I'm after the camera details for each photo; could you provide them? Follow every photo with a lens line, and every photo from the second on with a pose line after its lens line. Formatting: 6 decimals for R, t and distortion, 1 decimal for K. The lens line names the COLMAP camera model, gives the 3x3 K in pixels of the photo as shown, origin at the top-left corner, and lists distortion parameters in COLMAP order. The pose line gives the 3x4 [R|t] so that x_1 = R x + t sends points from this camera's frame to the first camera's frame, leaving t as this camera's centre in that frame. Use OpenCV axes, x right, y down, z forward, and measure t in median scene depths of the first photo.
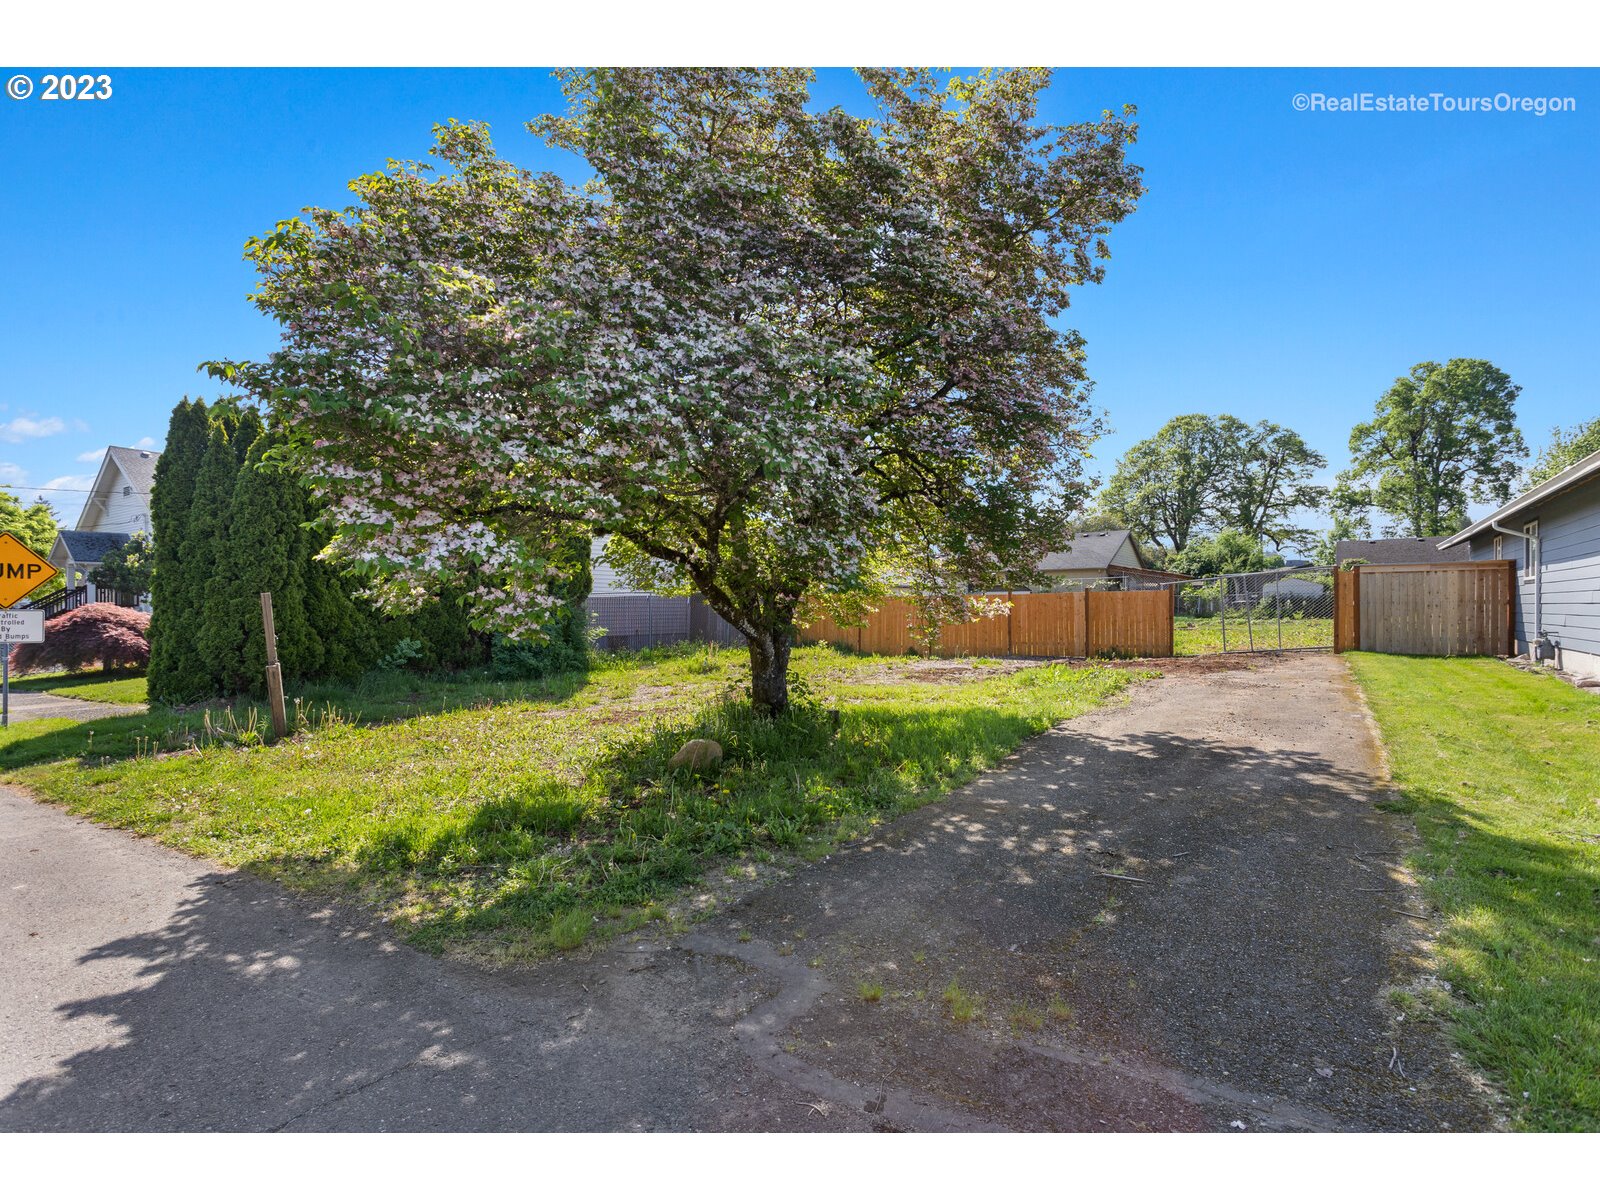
lens RADIAL K [[774.1, 0, 830.1], [0, 774.1, 629.4], [0, 0, 1]] dist [0.000744, -0.000241]
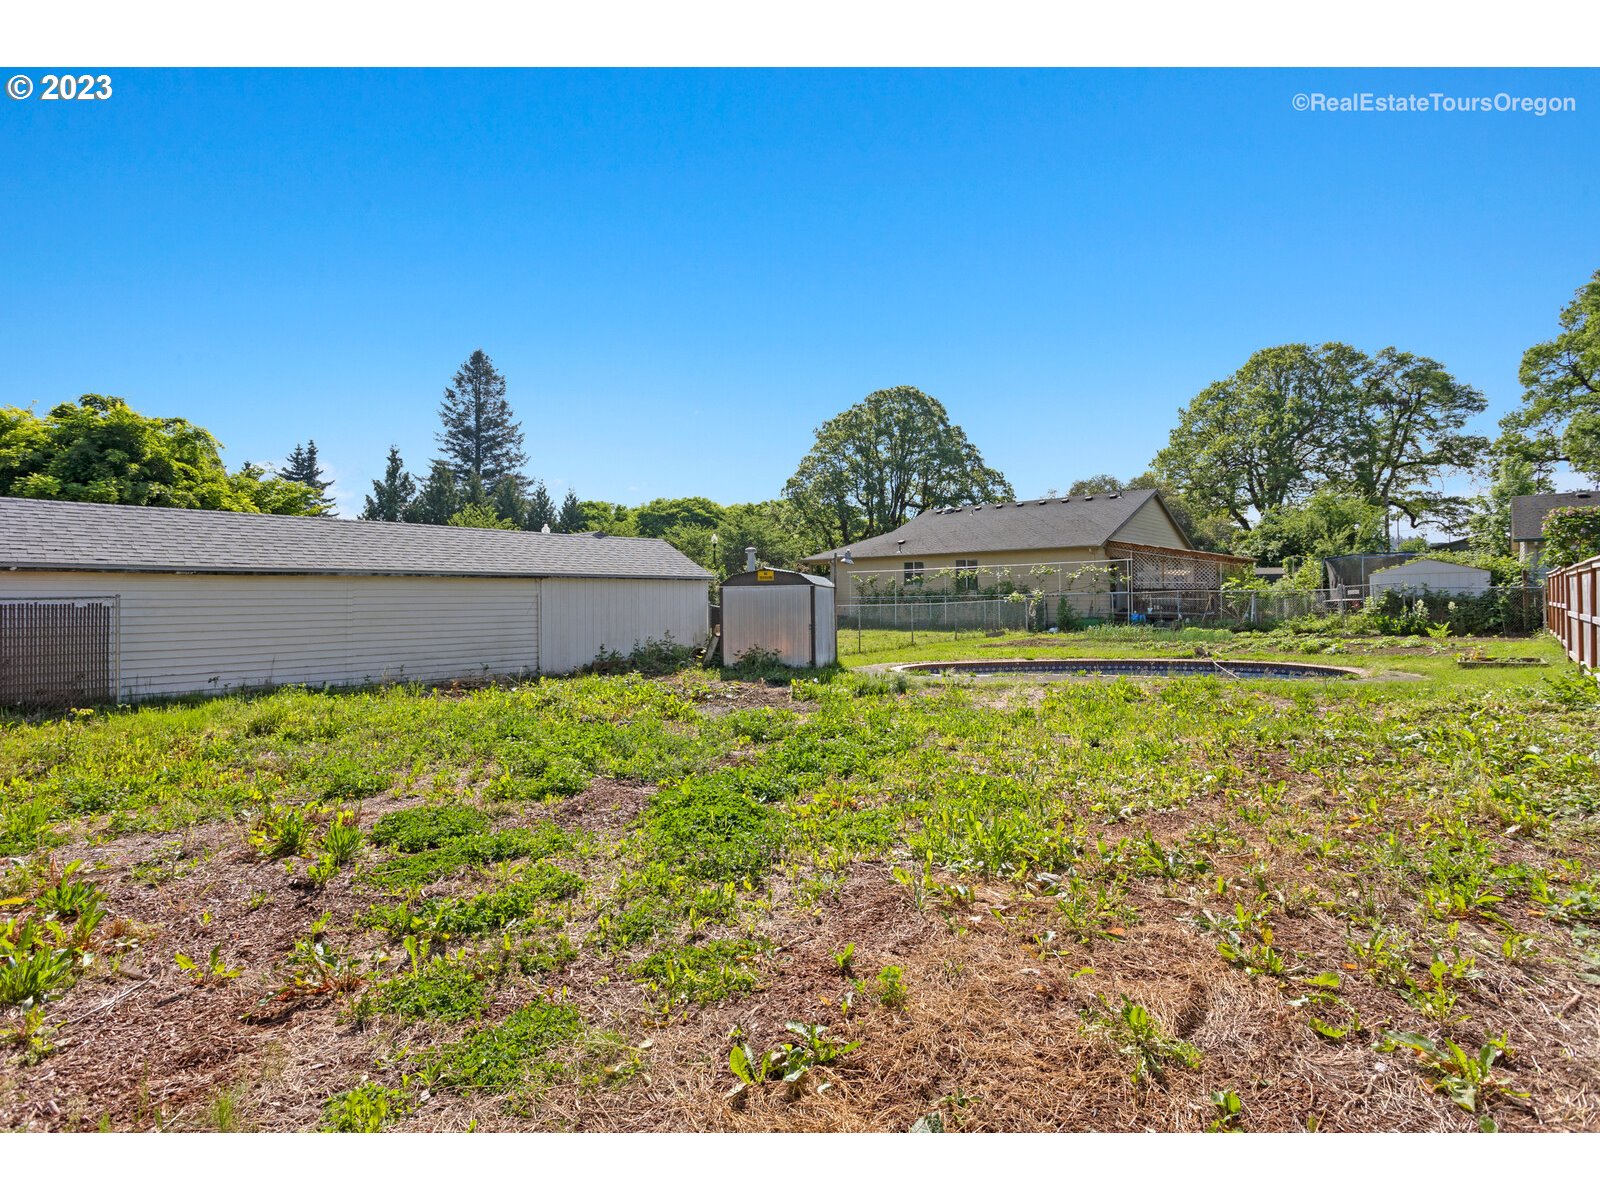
lens RADIAL K [[769.6, 0, 835.4], [0, 769.6, 595.3], [0, 0, 1]] dist [-0.000112, 0.000514]
pose [[0.991671, 0.002182, -0.128780, 0.149728], [-0.006187, 0.999509, -0.030709, -0.013119], [0.128650, 0.031250, 0.991198, 0.242242]]
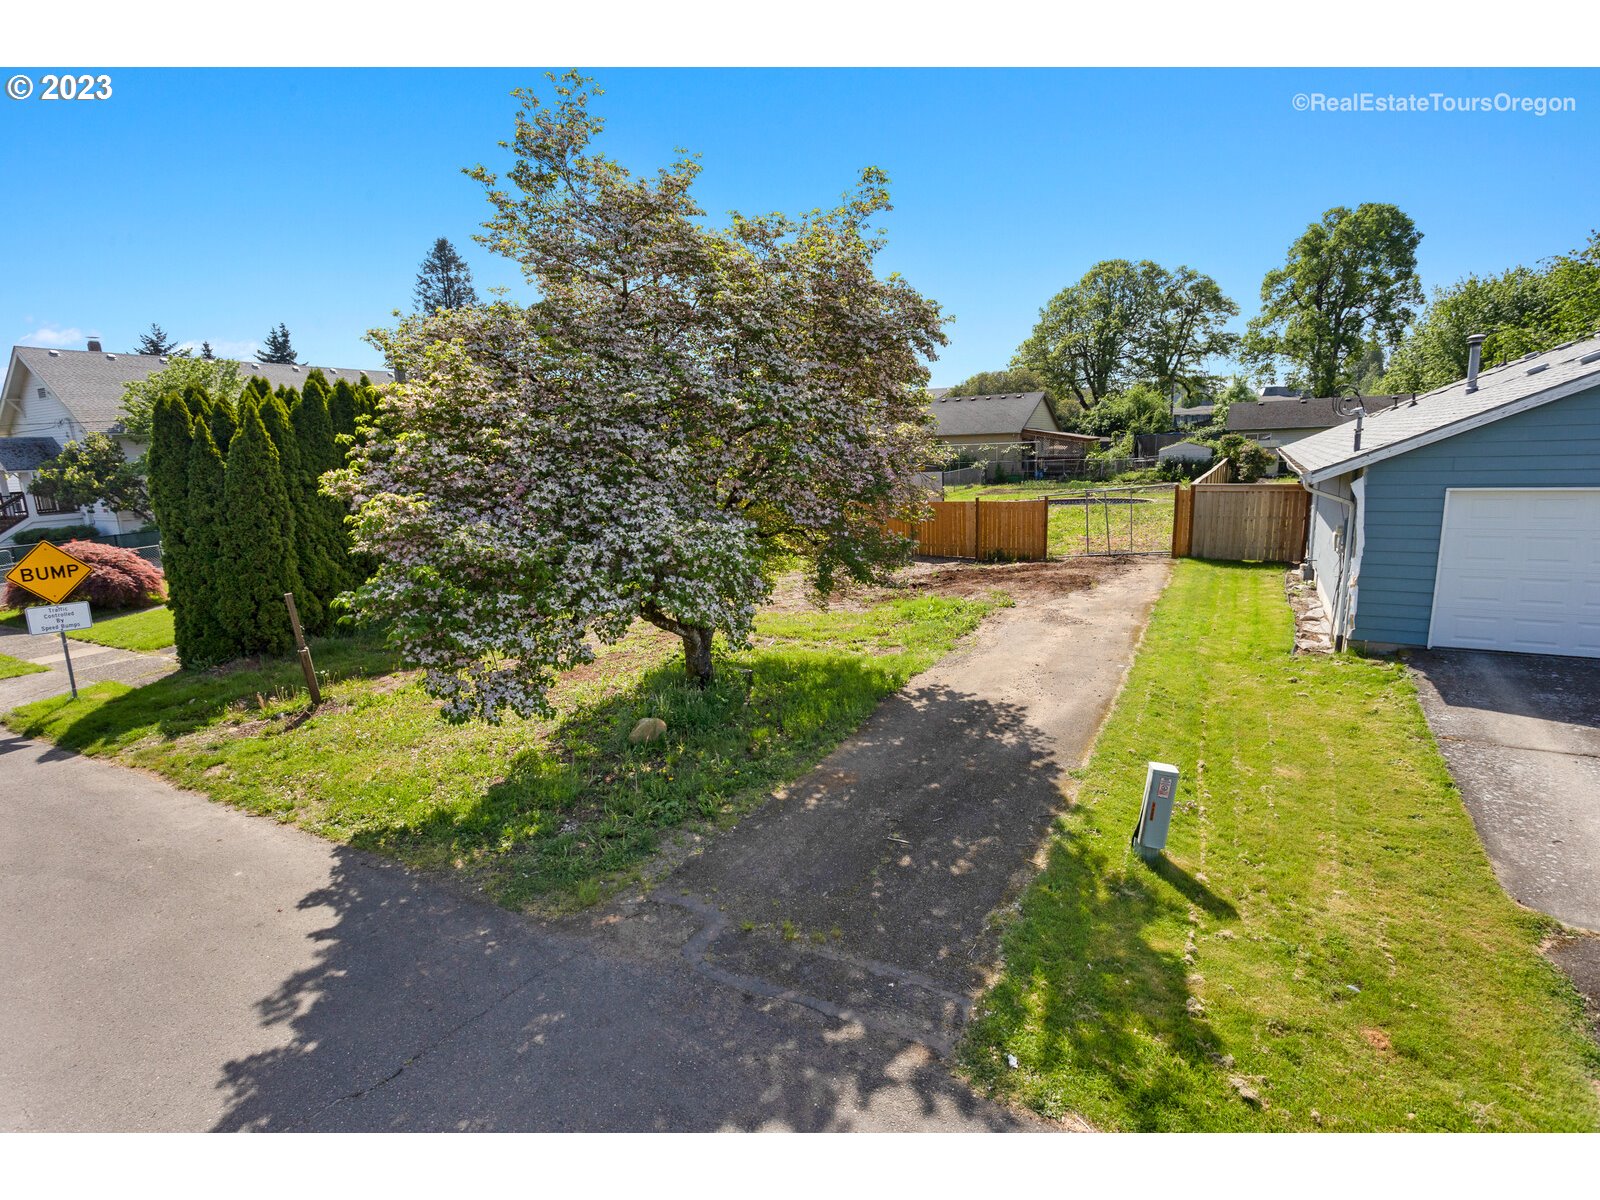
lens RADIAL K [[761.6, 0, 818.0], [0, 761.6, 607.7], [0, 0, 1]] dist [-0.000325, 0.000598]
pose [[0.997479, -0.037483, 0.060257, 0.005894], [0.025789, 0.982535, 0.184280, -0.029031], [-0.066112, -0.182262, 0.981025, -0.033356]]
